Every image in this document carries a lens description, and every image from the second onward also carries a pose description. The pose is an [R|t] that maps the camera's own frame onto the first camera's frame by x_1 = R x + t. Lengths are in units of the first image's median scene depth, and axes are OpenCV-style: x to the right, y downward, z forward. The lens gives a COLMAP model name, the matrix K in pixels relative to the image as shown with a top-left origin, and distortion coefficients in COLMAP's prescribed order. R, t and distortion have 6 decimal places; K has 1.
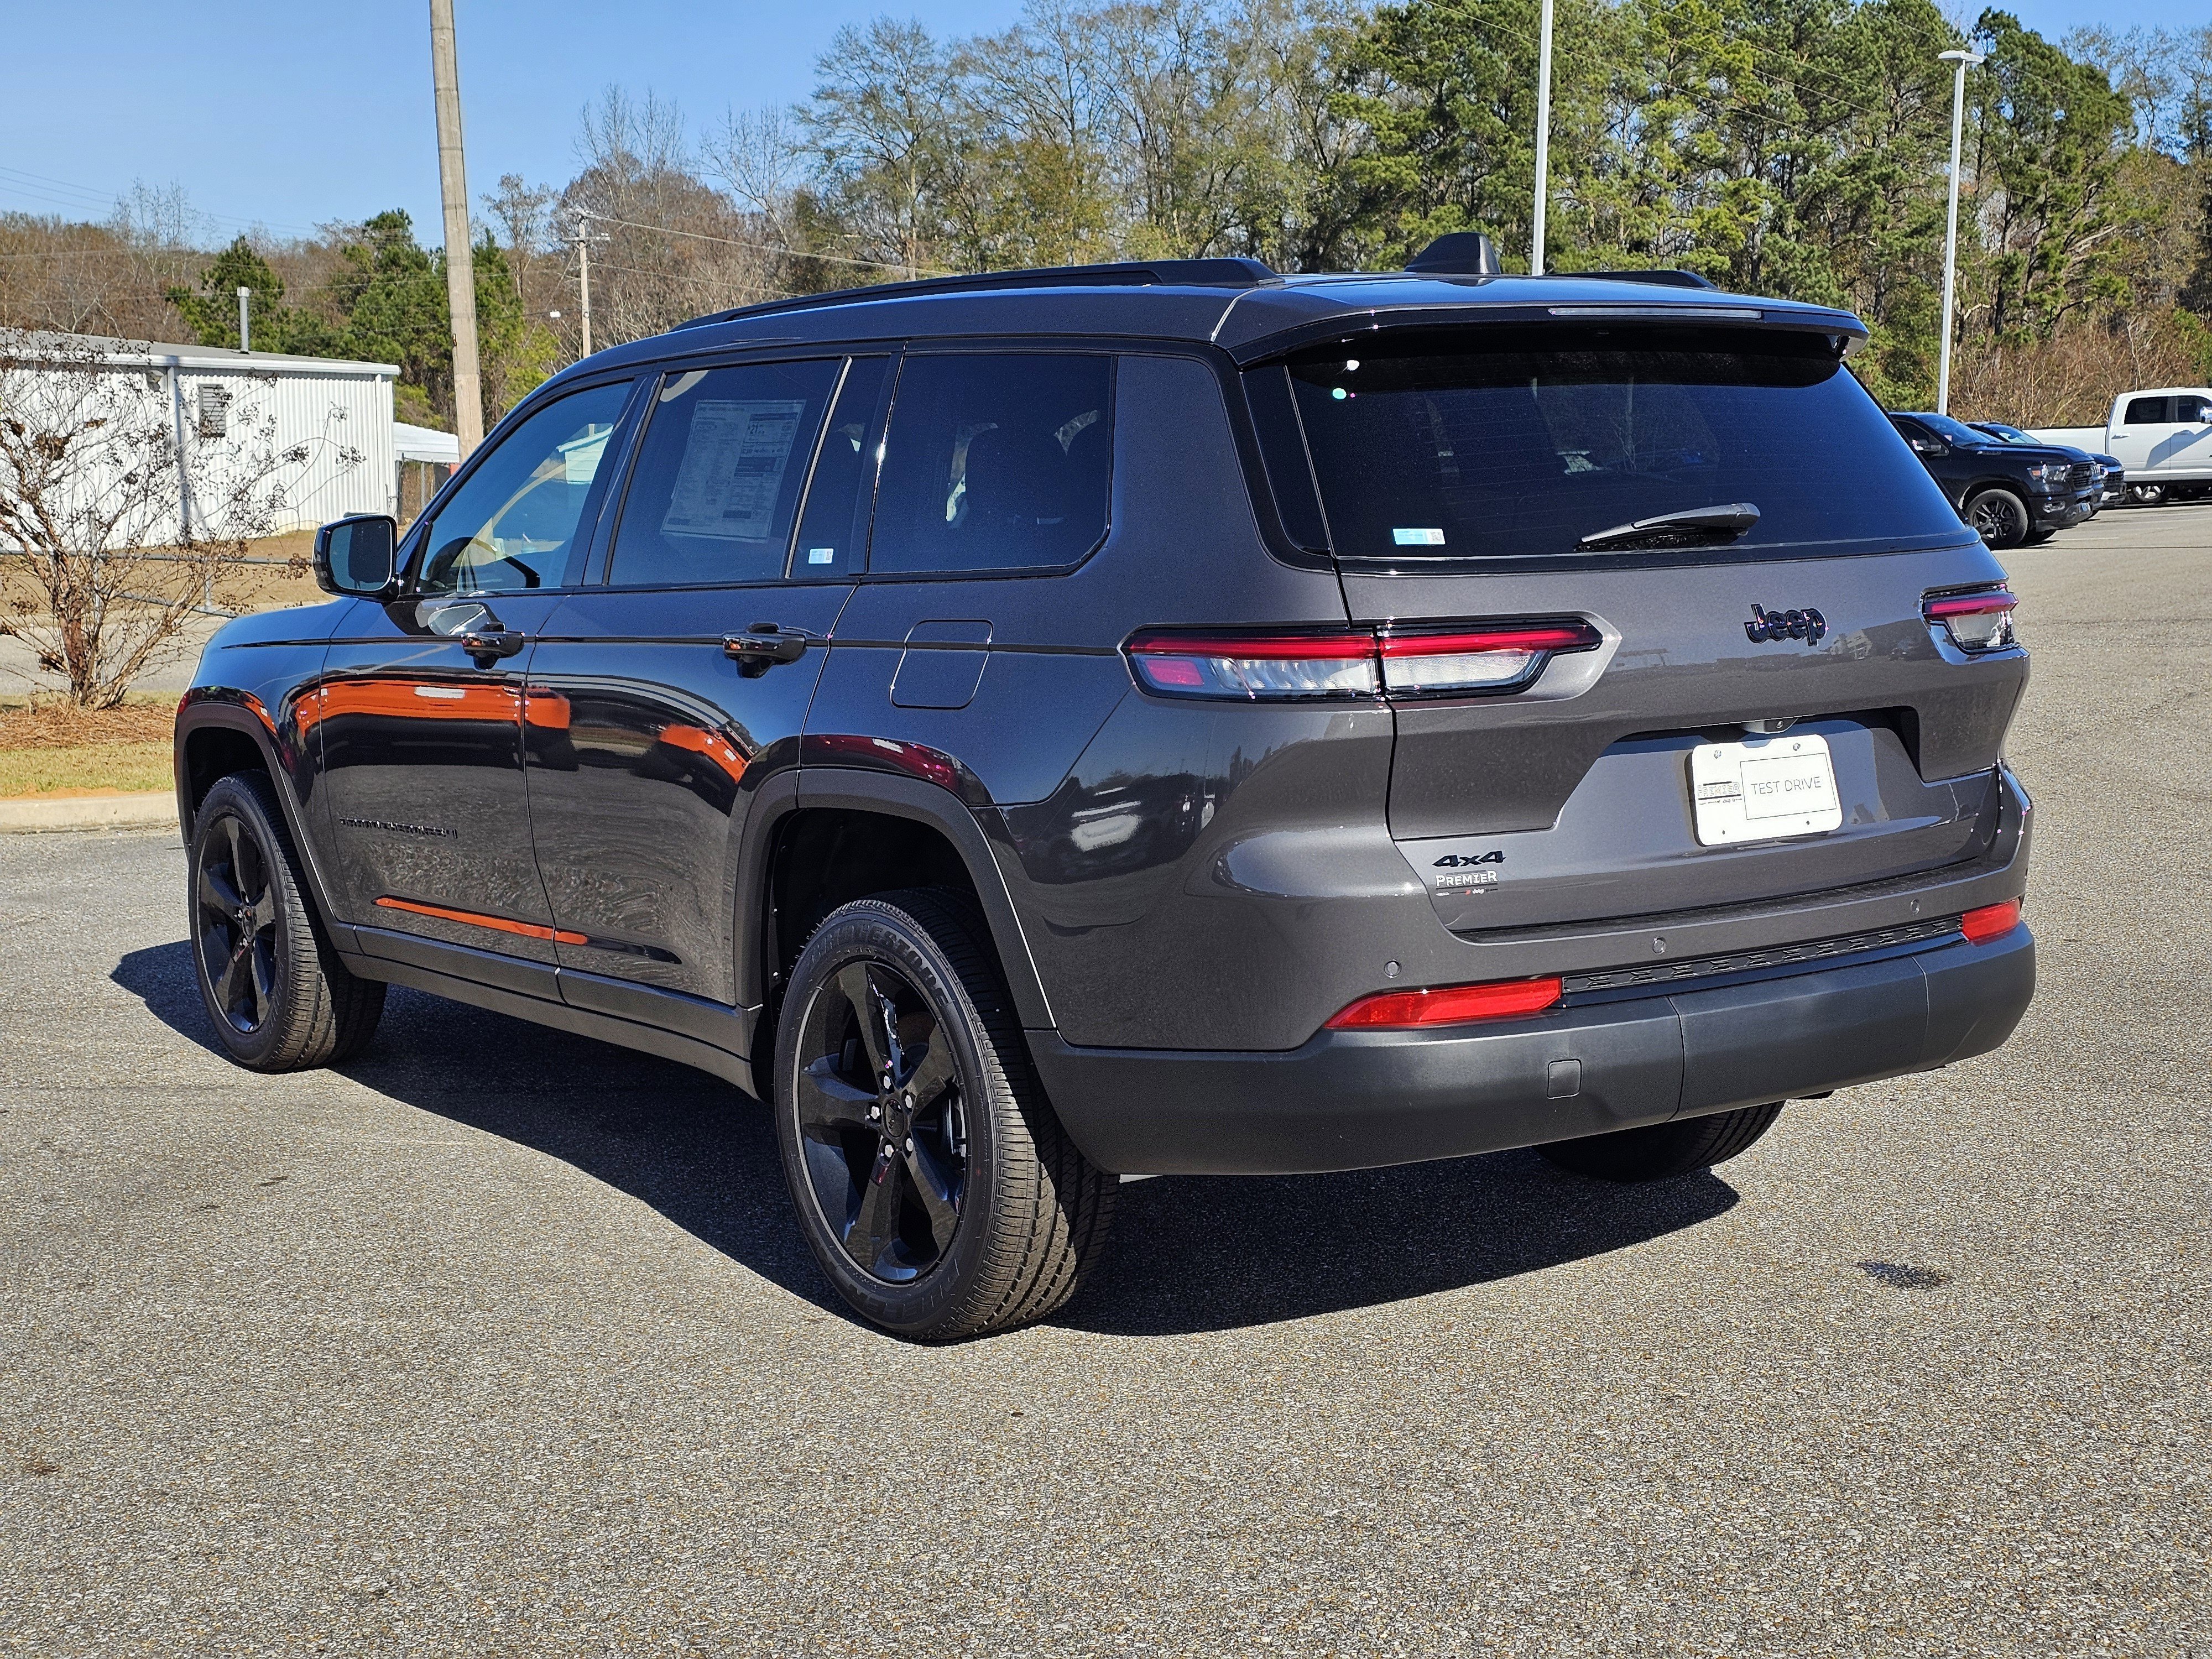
lens RADIAL K [[3004.8, 0, 1110.4], [0, 3004.8, 827.6], [0, 0, 1]] dist [0.052617, 0.000000]
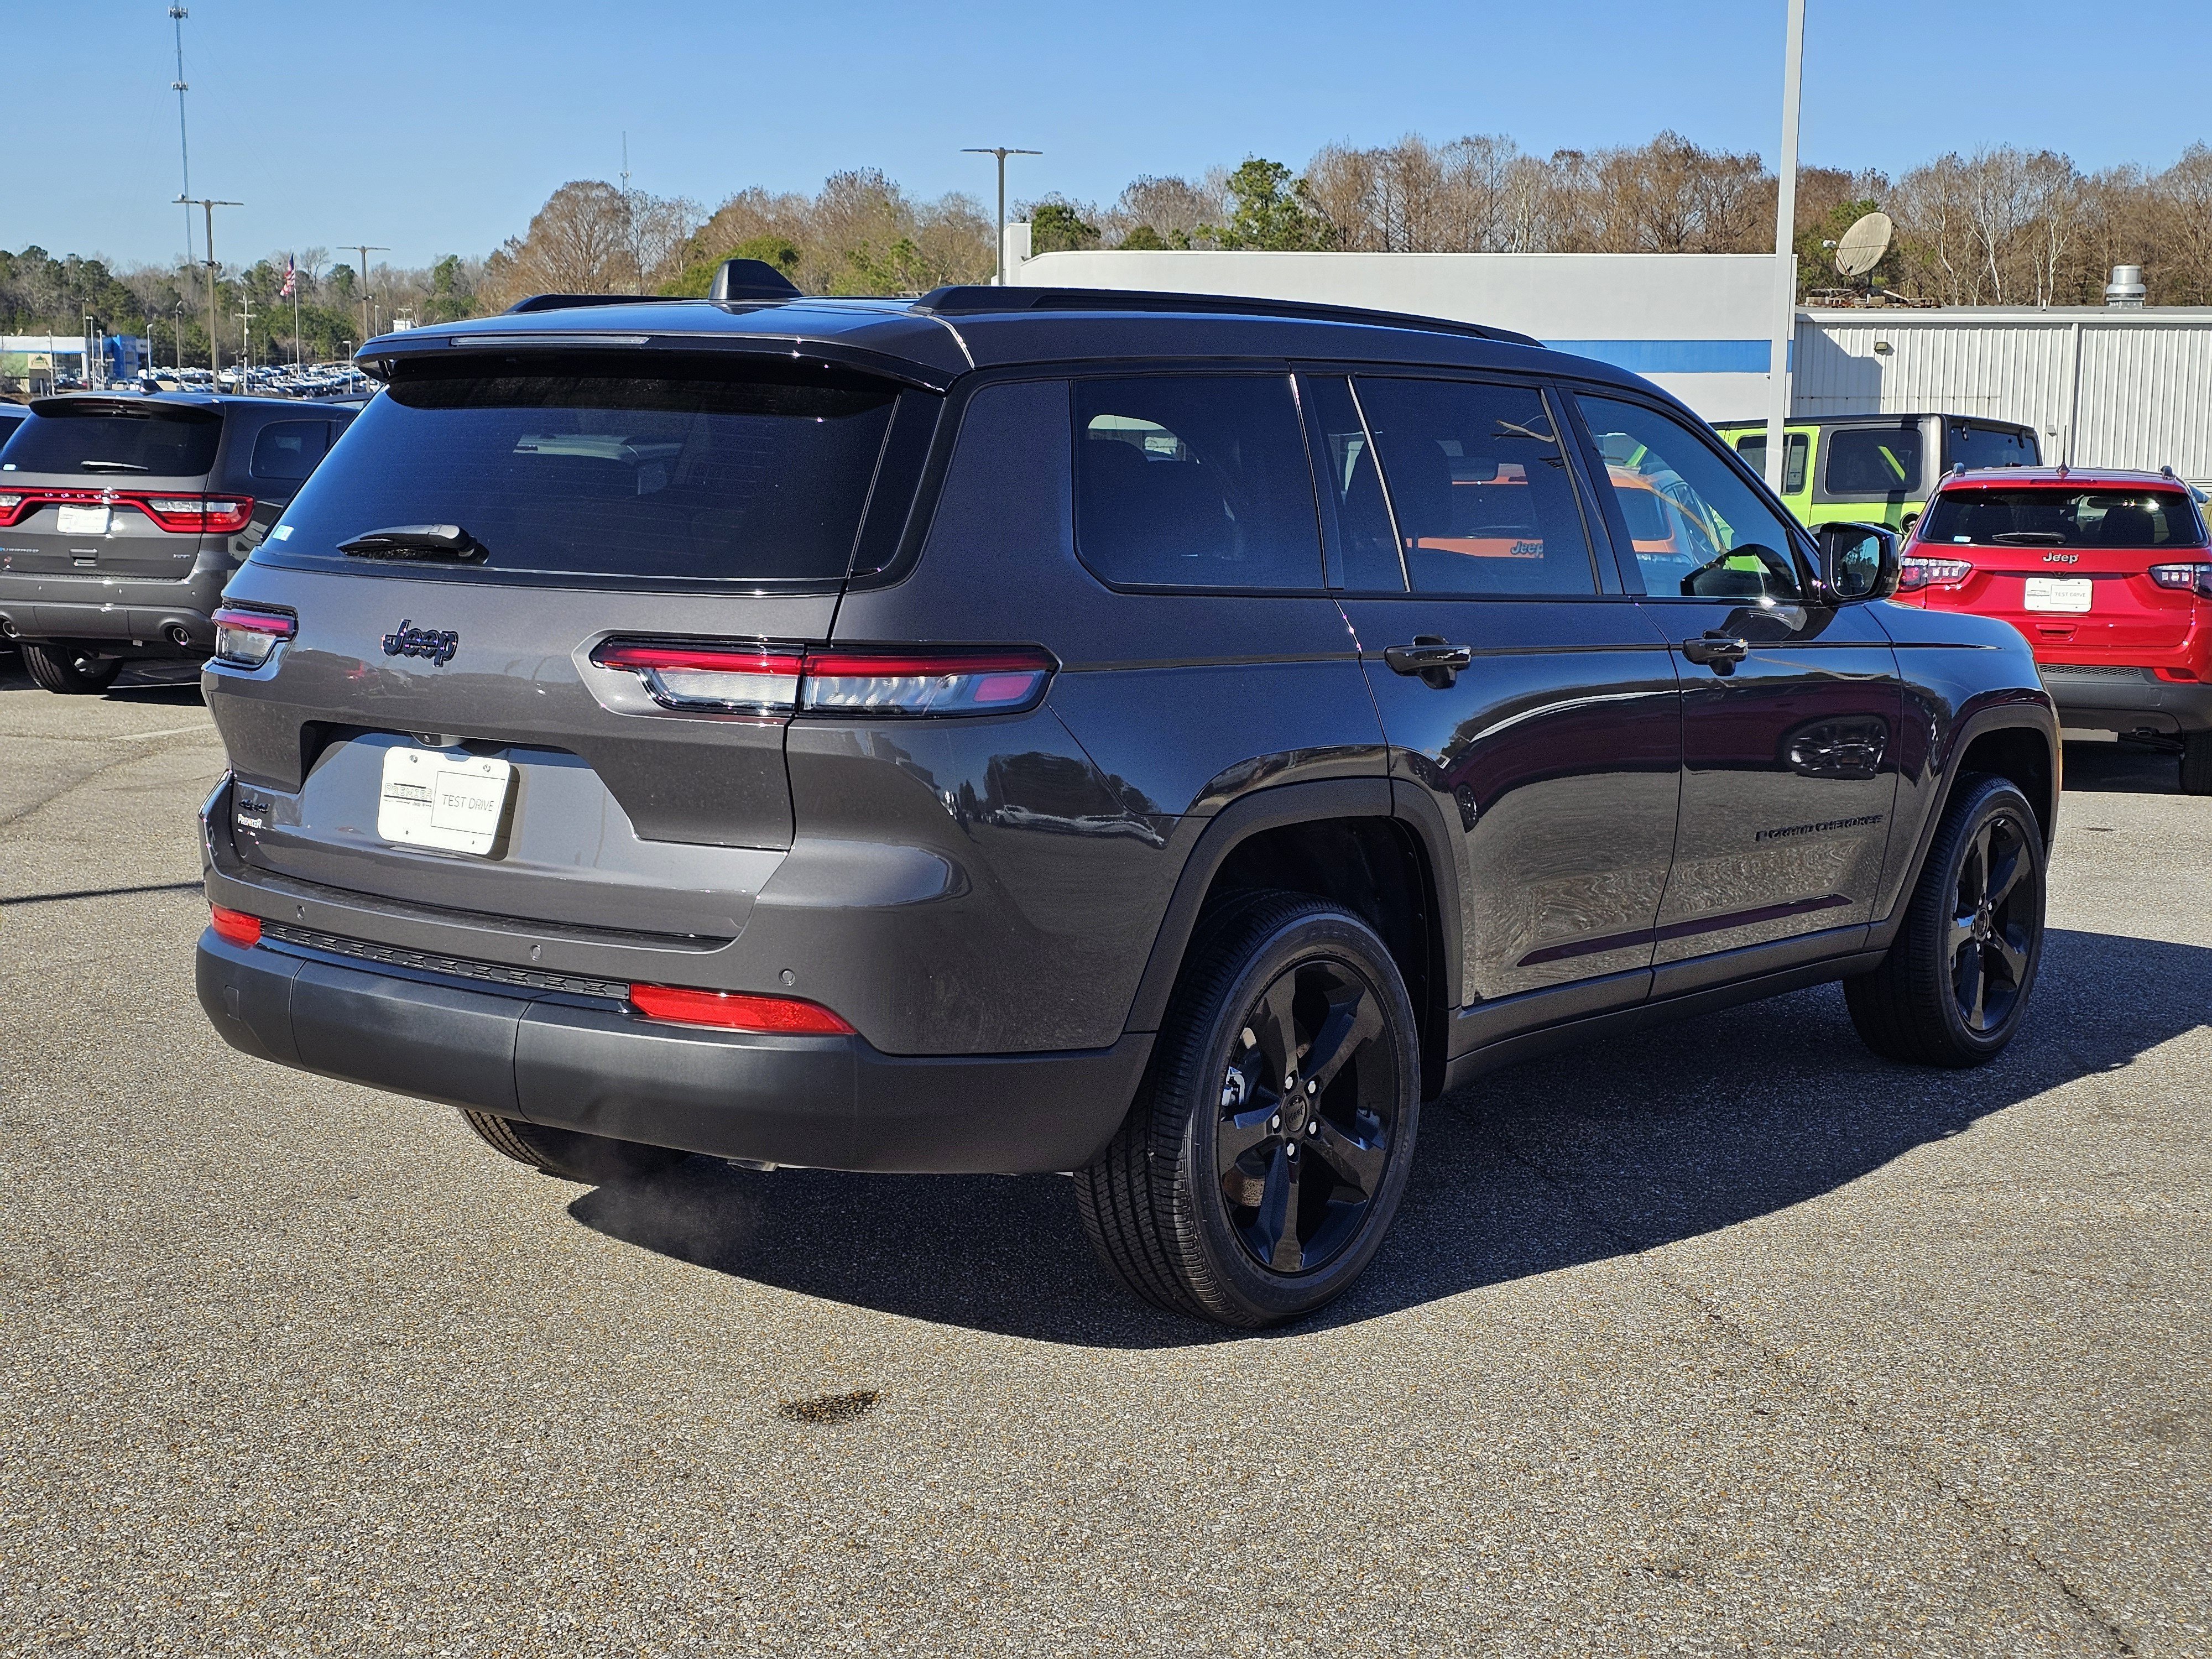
lens RADIAL K [[3004.8, 0, 1102.4], [0, 3004.8, 830.6], [0, 0, 1]] dist [0.052617, 0.000000]
pose [[0.301123, 0.142721, -0.942845, 1.269749], [-0.130258, 0.985625, 0.107596, -0.144299], [0.944647, 0.090413, 0.315384, 0.890111]]
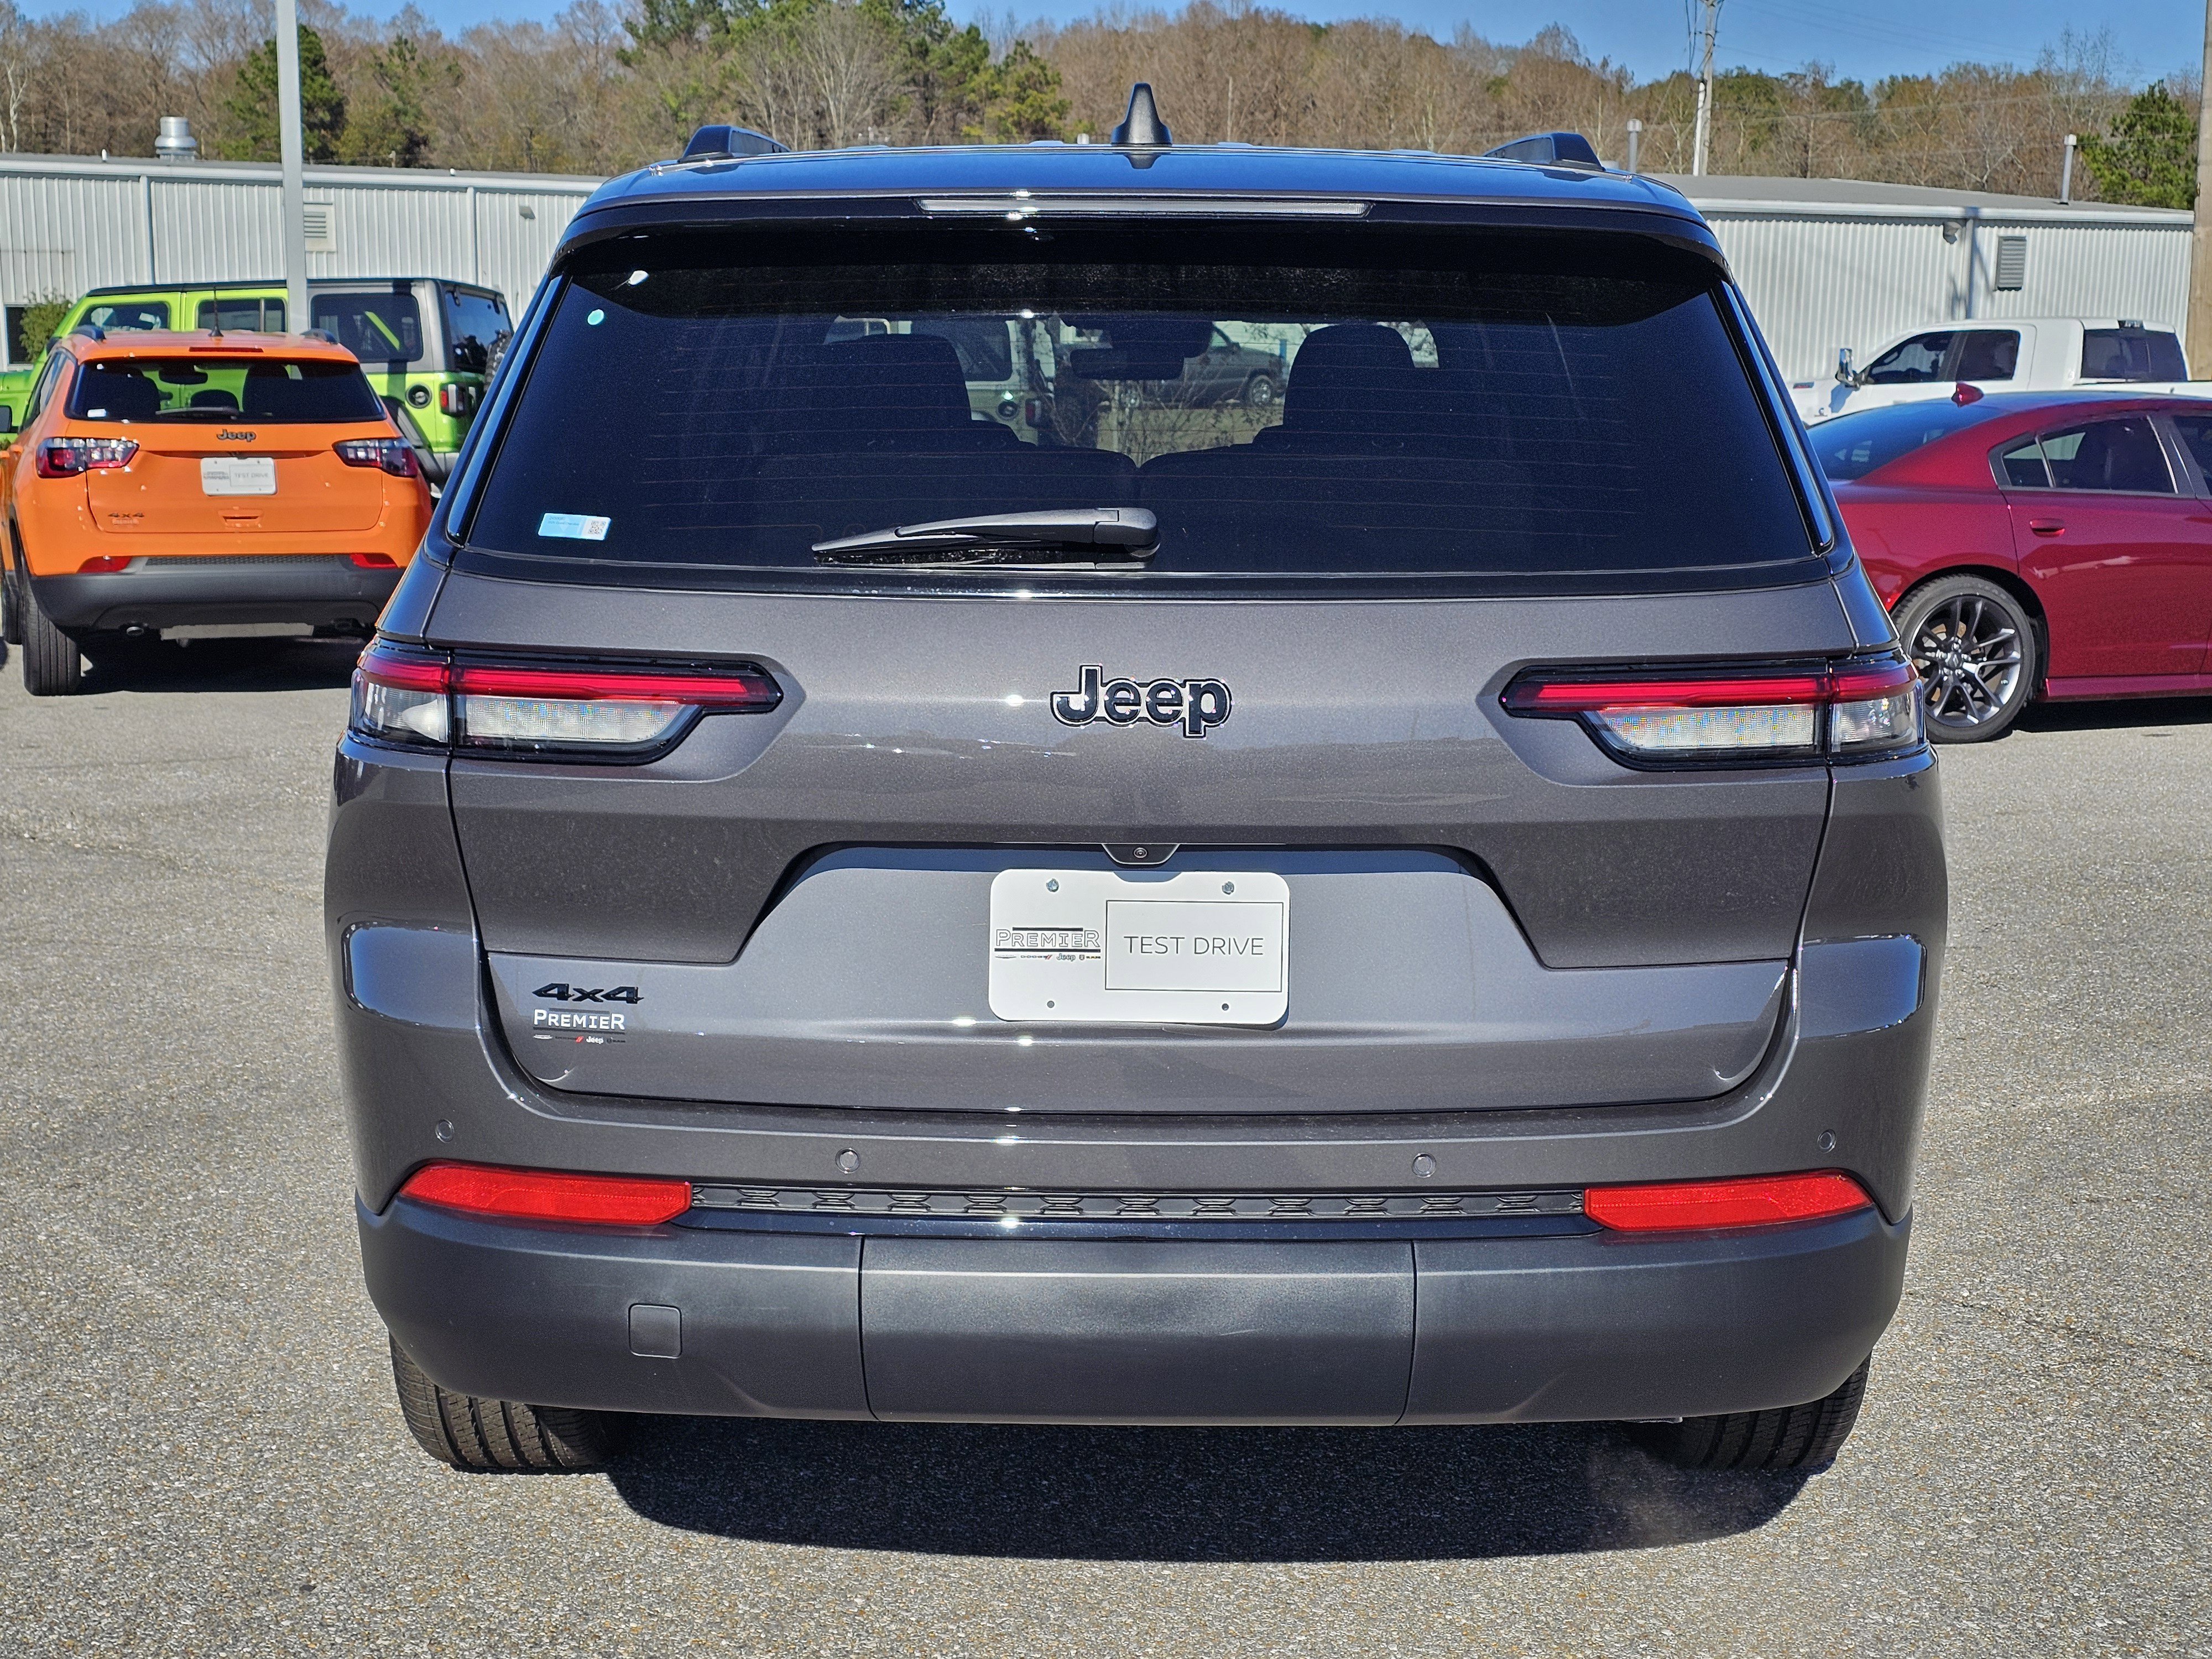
lens RADIAL K [[3004.8, 0, 1104.4], [0, 3004.8, 835.7], [0, 0, 1]] dist [0.052617, 0.000000]
pose [[0.819726, 0.123690, -0.559240, 0.571509], [-0.095139, 0.992244, 0.080006, -0.088068], [0.564799, -0.012377, 0.825136, 0.462070]]
